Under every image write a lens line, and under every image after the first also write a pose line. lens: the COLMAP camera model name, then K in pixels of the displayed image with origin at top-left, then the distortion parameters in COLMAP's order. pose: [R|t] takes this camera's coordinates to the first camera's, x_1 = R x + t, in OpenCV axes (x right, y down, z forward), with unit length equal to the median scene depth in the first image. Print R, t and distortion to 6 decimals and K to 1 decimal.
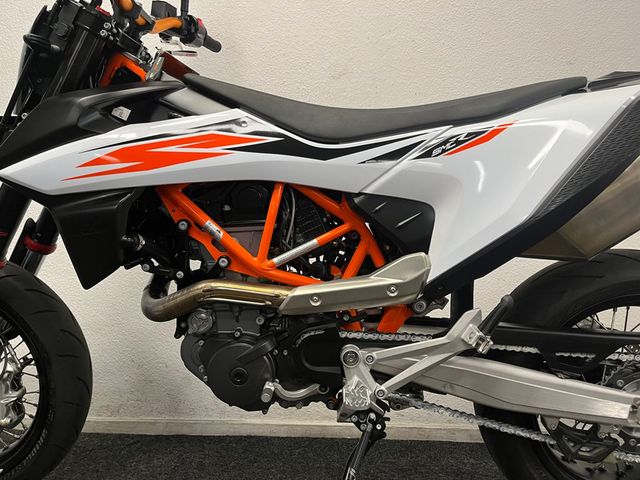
lens RADIAL K [[491.8, 0, 325.0], [0, 491.8, 236.6], [0, 0, 1]] dist [0.071658, -0.097830]
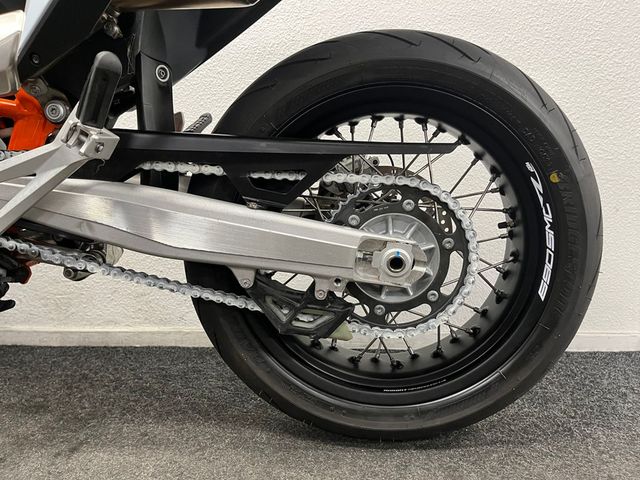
lens RADIAL K [[491.8, 0, 323.2], [0, 491.8, 234.5], [0, 0, 1]] dist [0.071658, -0.097830]
pose [[0.999670, -0.016412, -0.019786, 0.573485], [0.017851, 0.997033, 0.074879, 0.267851], [0.018498, -0.075207, 0.996996, 0.343805]]
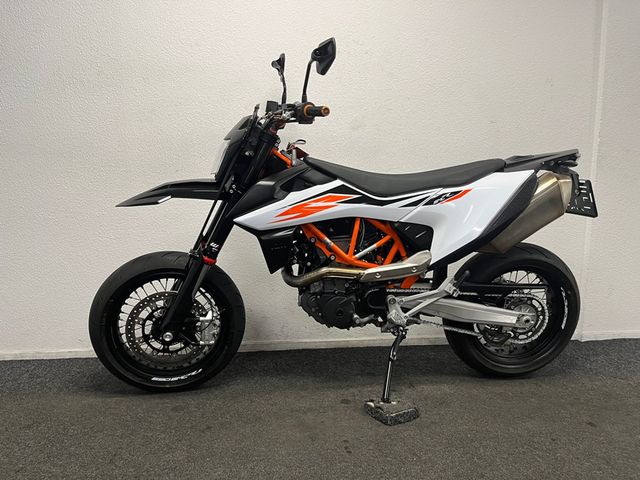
lens RADIAL K [[491.8, 0, 318.8], [0, 491.8, 242.9], [0, 0, 1]] dist [0.071658, -0.097830]
pose [[0.986413, -0.025808, 0.162244, -0.564903], [0.004783, 0.991677, 0.128665, -0.257340], [-0.164214, -0.126140, 0.978326, -0.910390]]
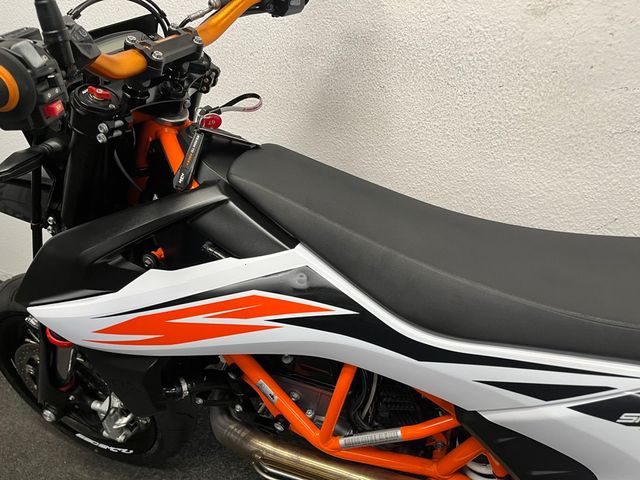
lens RADIAL K [[491.8, 0, 320.1], [0, 491.8, 237.9], [0, 0, 1]] dist [0.071658, -0.097830]
pose [[0.911316, 0.189172, -0.365673, 0.081738], [-0.002997, 0.891212, 0.453578, -0.551989], [0.411697, -0.412257, 0.812742, 0.493151]]
